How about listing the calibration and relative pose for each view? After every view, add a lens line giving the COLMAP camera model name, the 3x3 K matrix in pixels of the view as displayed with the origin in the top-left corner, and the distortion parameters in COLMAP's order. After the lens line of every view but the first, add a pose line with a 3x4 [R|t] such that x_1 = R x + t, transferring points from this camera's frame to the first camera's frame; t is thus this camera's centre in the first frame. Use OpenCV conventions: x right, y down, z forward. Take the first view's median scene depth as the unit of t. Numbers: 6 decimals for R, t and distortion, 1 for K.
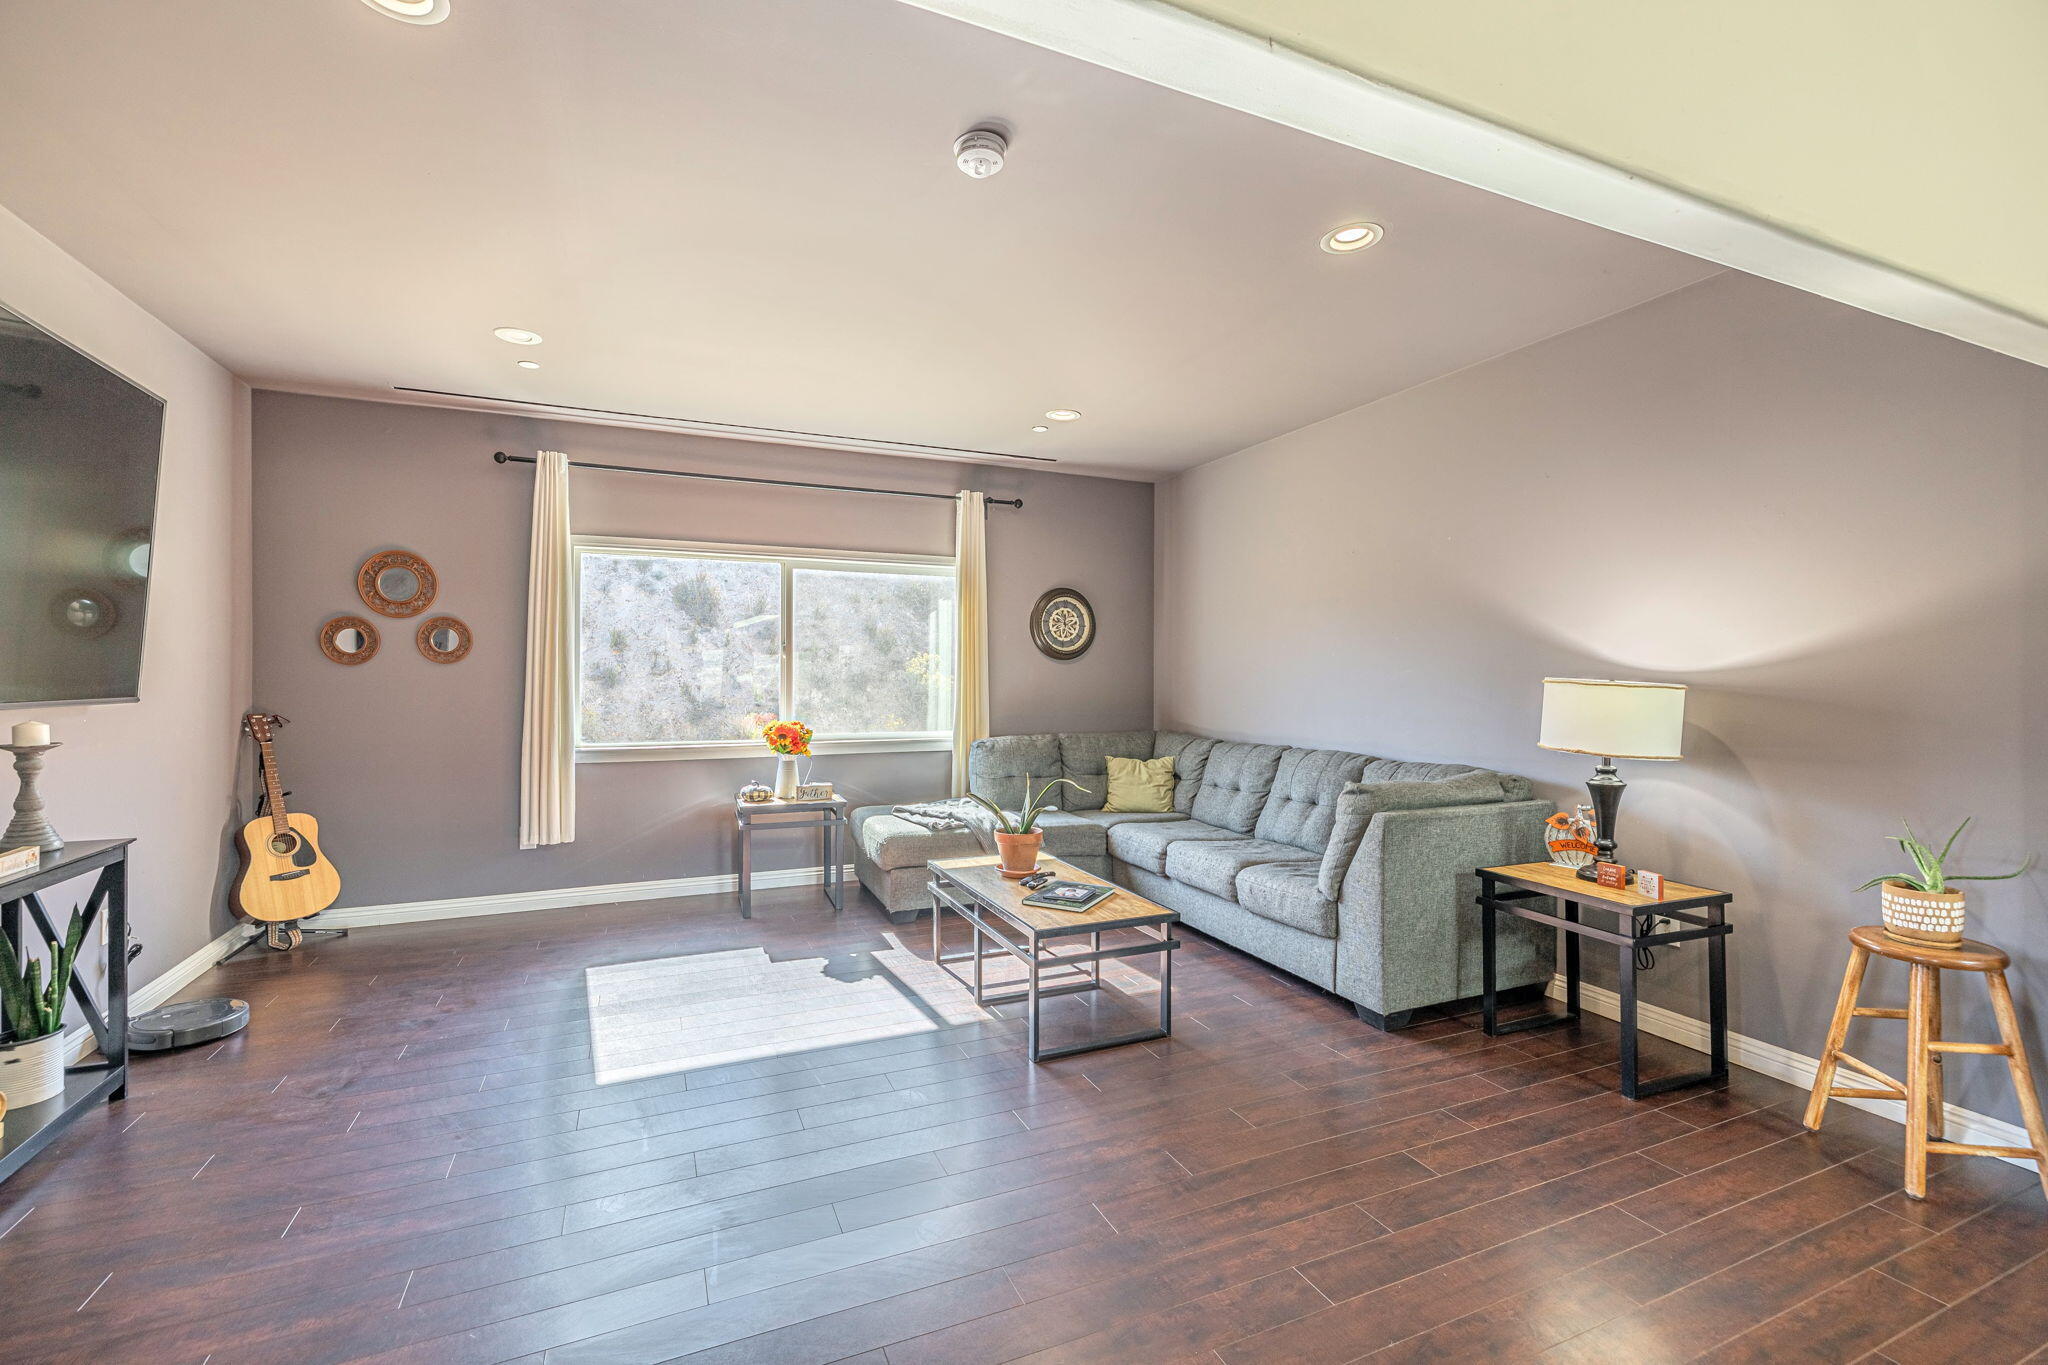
lens RADIAL K [[861.6, 0, 1012.2], [0, 861.6, 676.8], [0, 0, 1]] dist [0.000559, 0.000273]
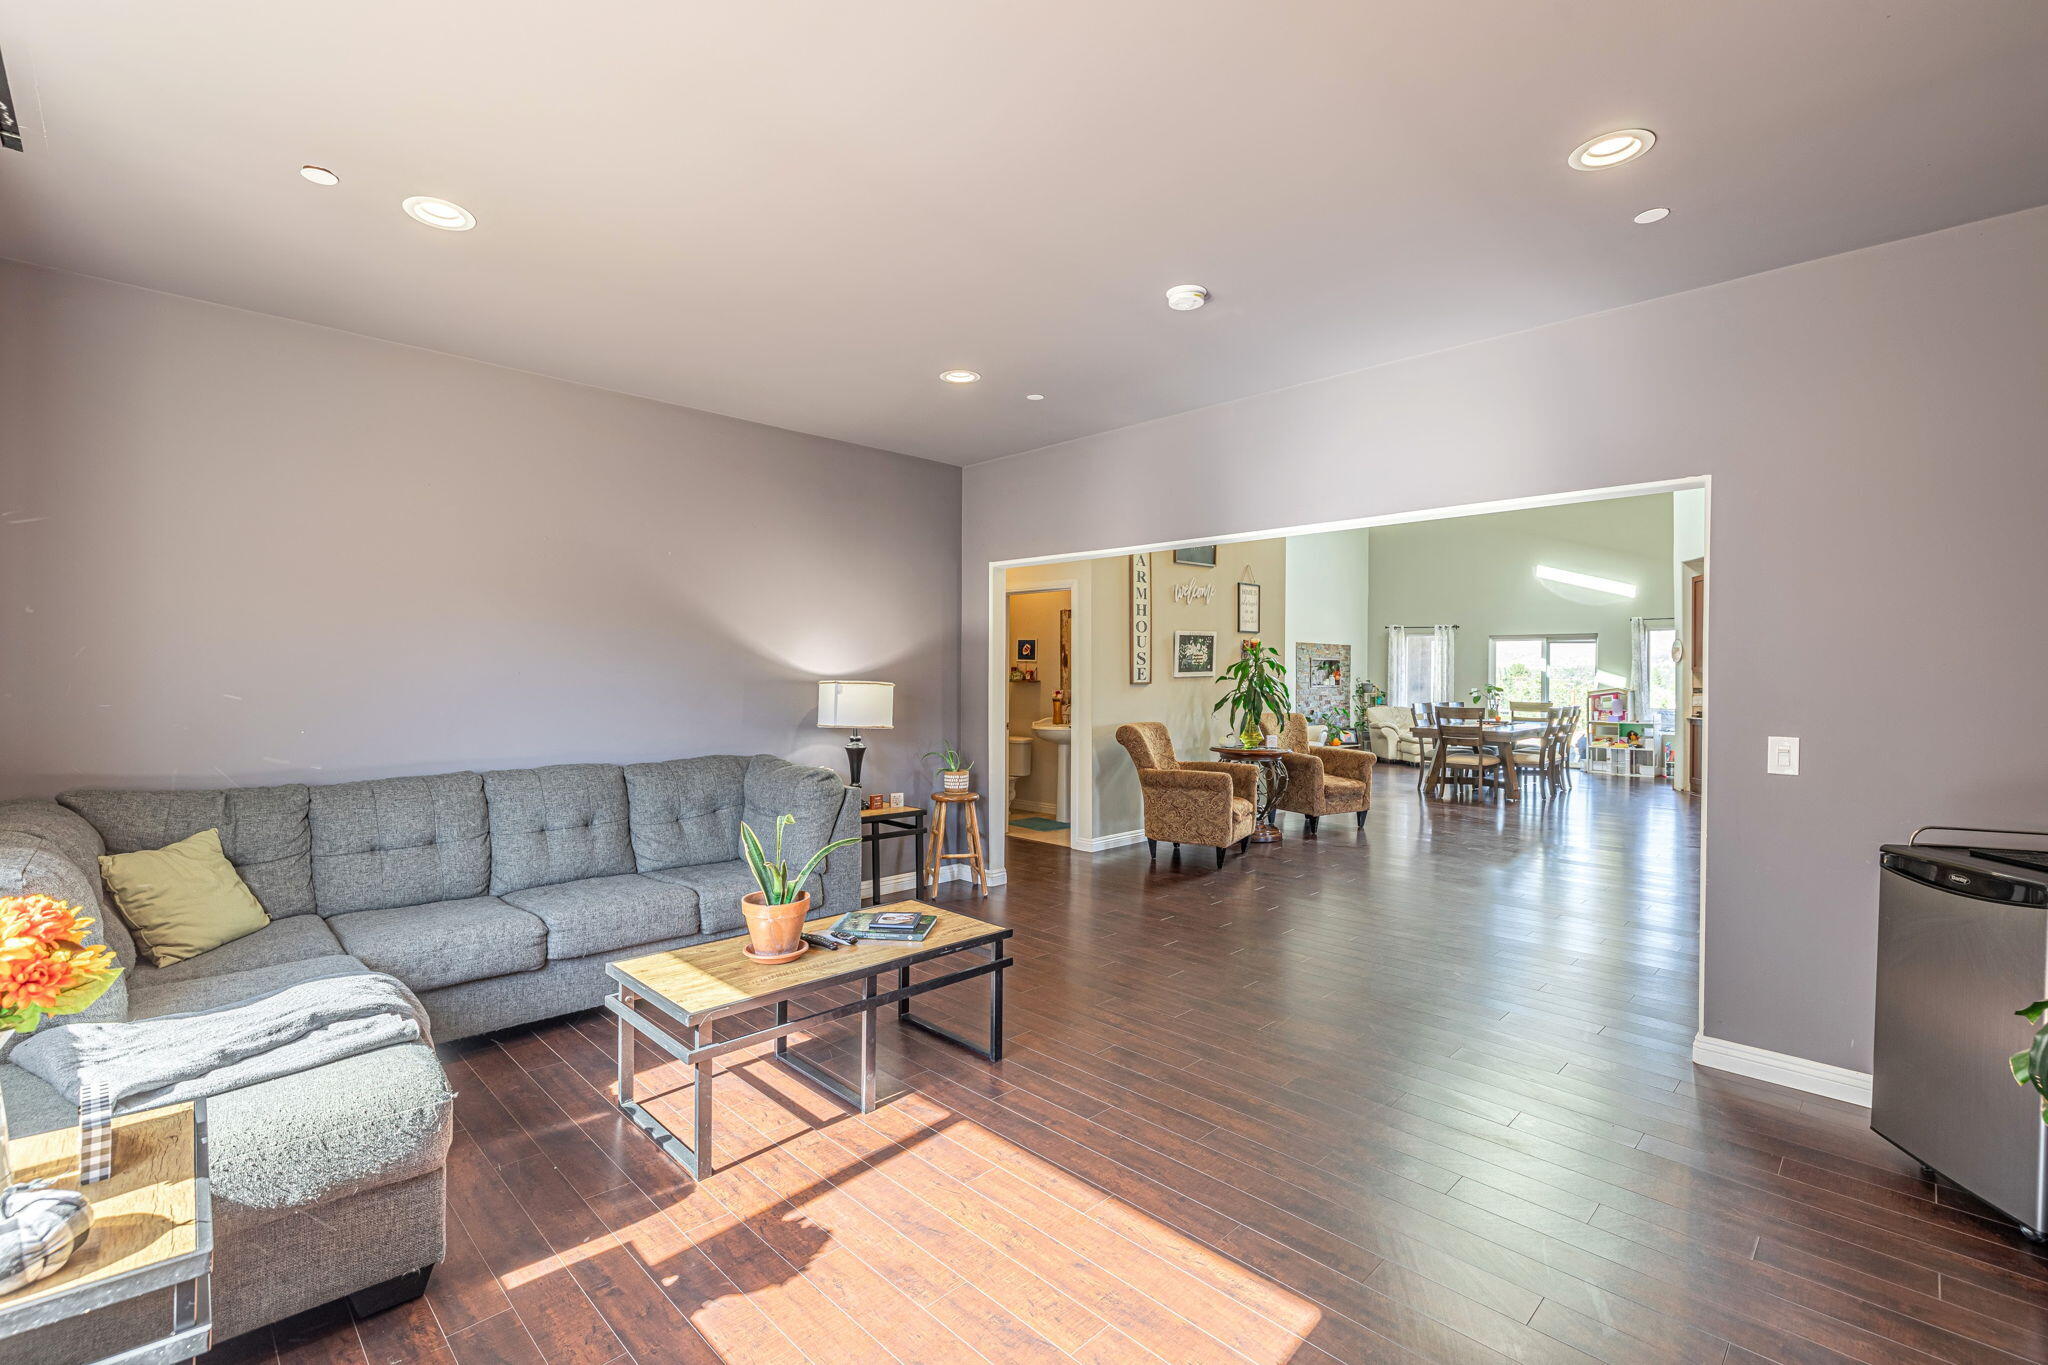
lens RADIAL K [[861.6, 0, 1012.2], [0, 861.6, 676.8], [0, 0, 1]] dist [0.000559, 0.000273]
pose [[-0.328475, -0.006632, 0.944489, -0.750351], [-0.001981, 0.999978, 0.006333, -0.012091], [-0.944511, 0.000209, -0.328481, 1.064483]]
